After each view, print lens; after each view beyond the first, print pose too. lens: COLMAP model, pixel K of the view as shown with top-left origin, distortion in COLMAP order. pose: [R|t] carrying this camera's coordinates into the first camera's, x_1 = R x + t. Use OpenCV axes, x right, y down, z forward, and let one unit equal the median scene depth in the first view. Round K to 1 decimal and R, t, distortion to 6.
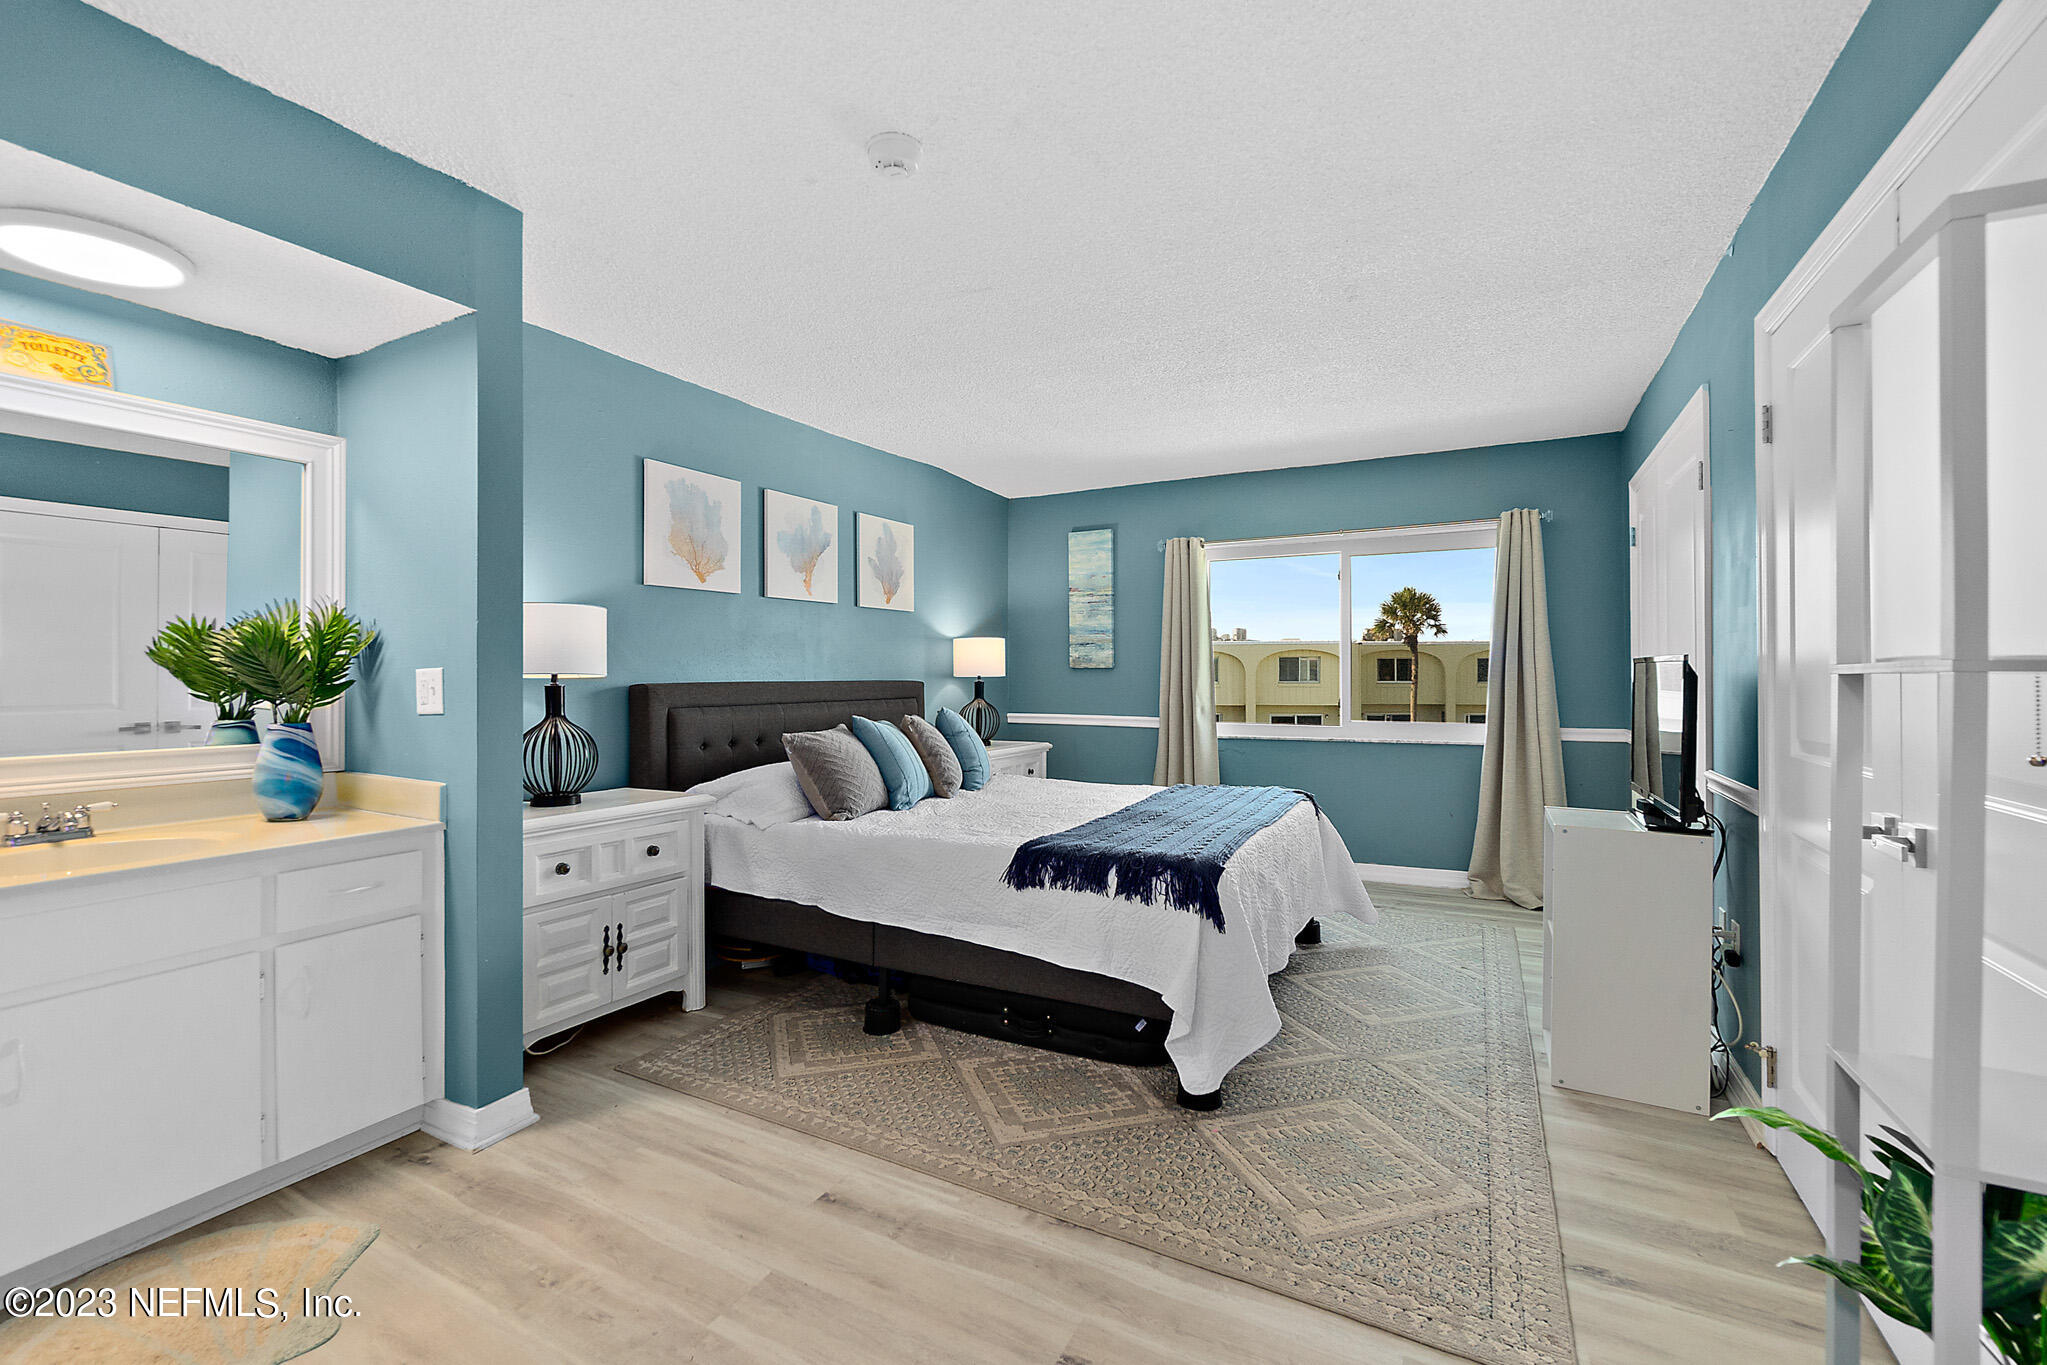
lens RADIAL K [[889.6, 0, 1010.0], [0, 889.6, 668.6], [0, 0, 1]] dist [-0.006834, 0.006777]
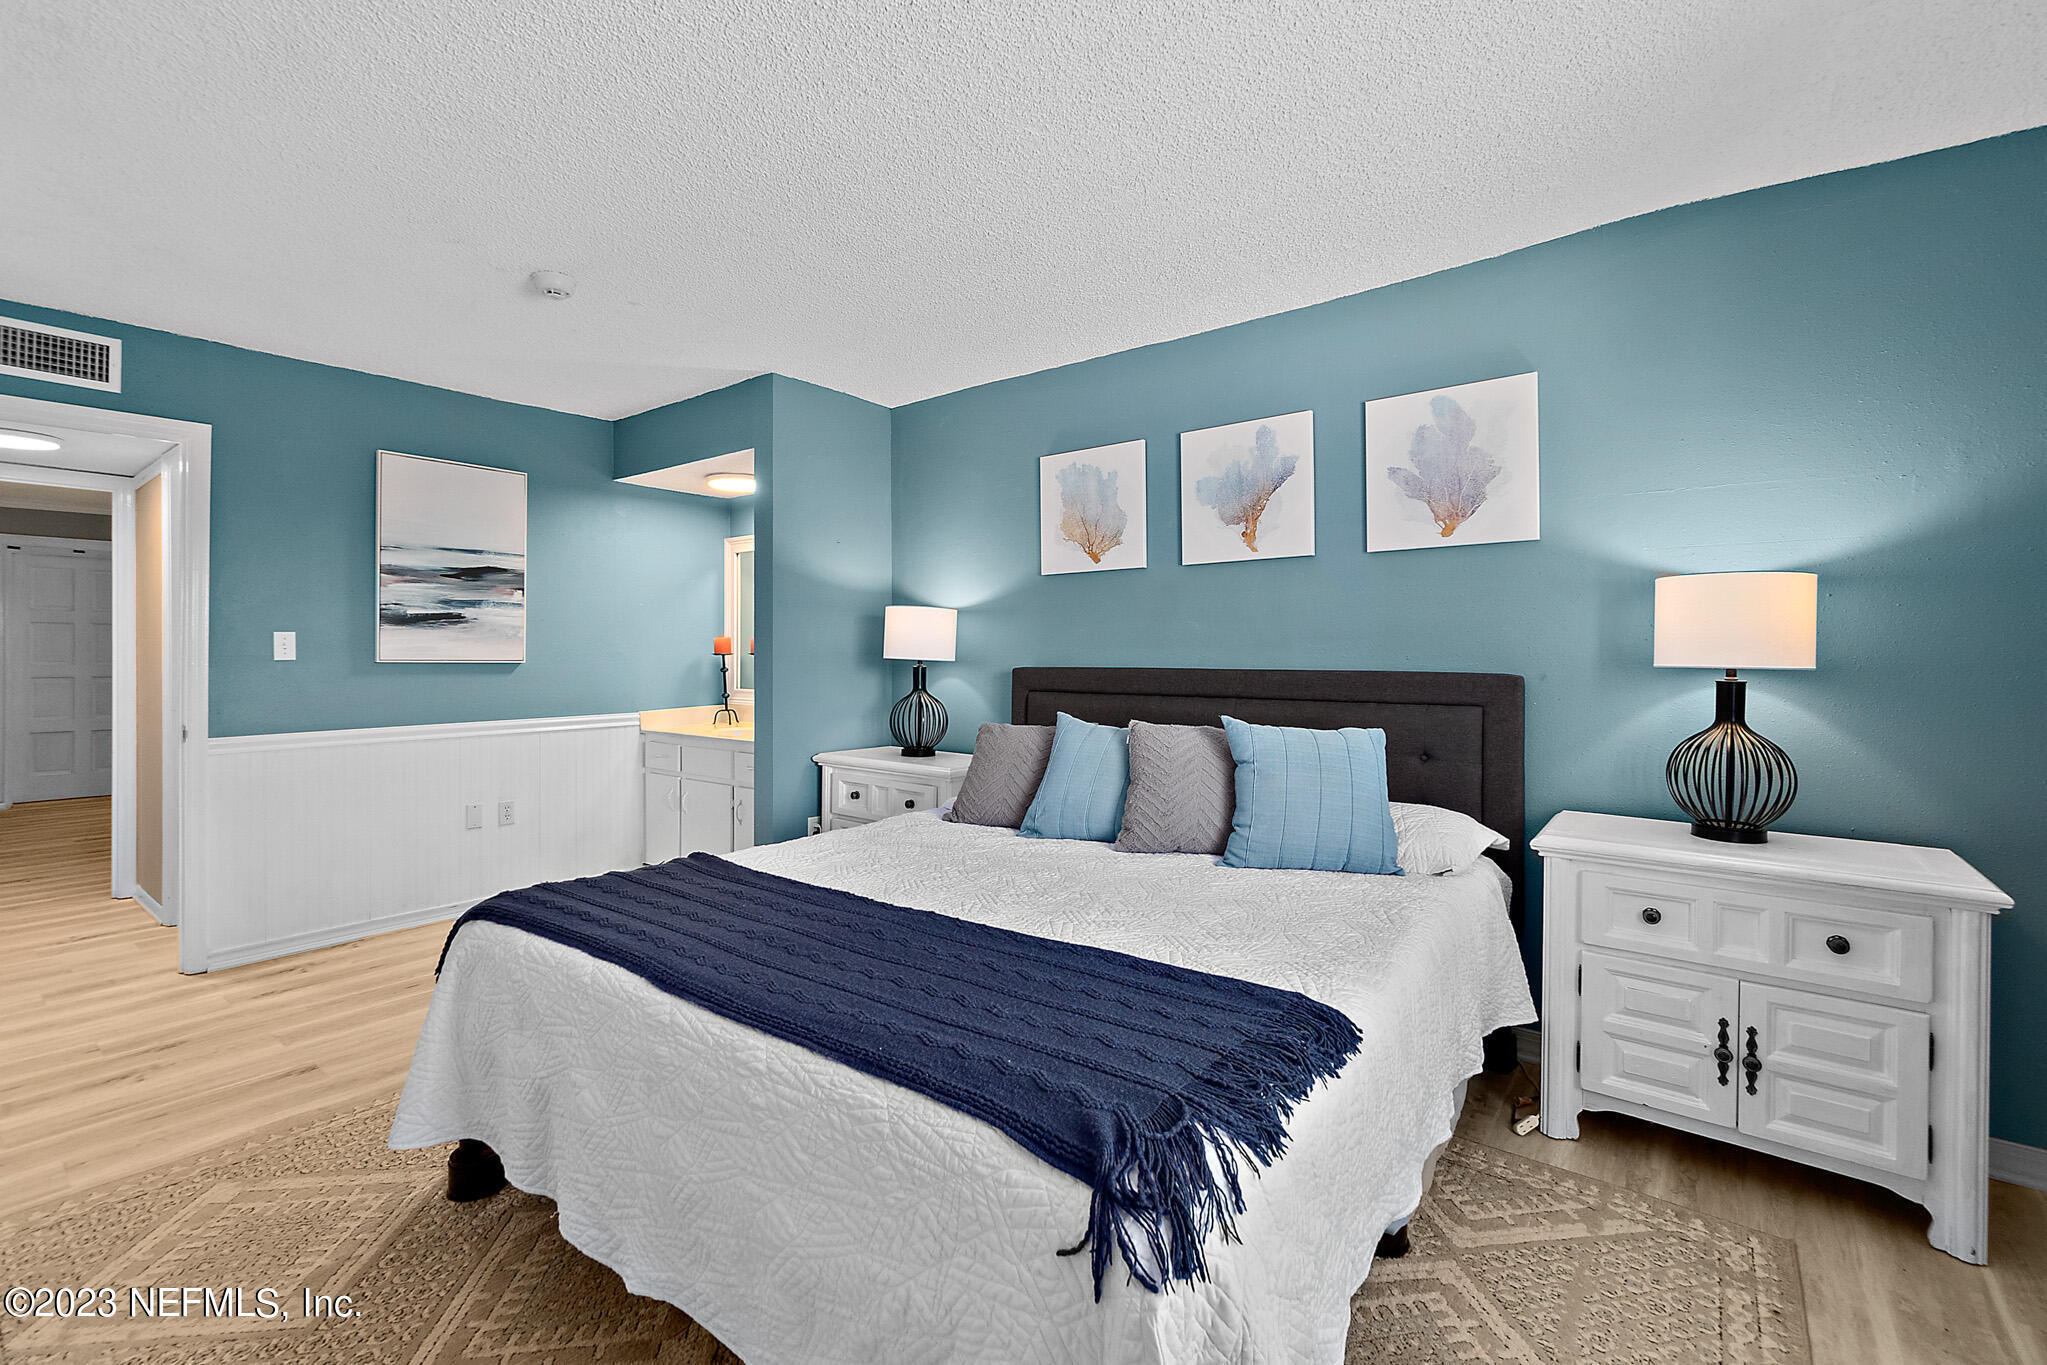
lens RADIAL K [[889.6, 0, 1037.8], [0, 889.6, 702.9], [0, 0, 1]] dist [-0.006834, 0.006777]
pose [[-0.151857, 0.043638, -0.987439, 0.511029], [-0.001361, 0.999015, 0.044359, 0.009162], [0.988401, 0.008080, -0.151648, 0.896843]]
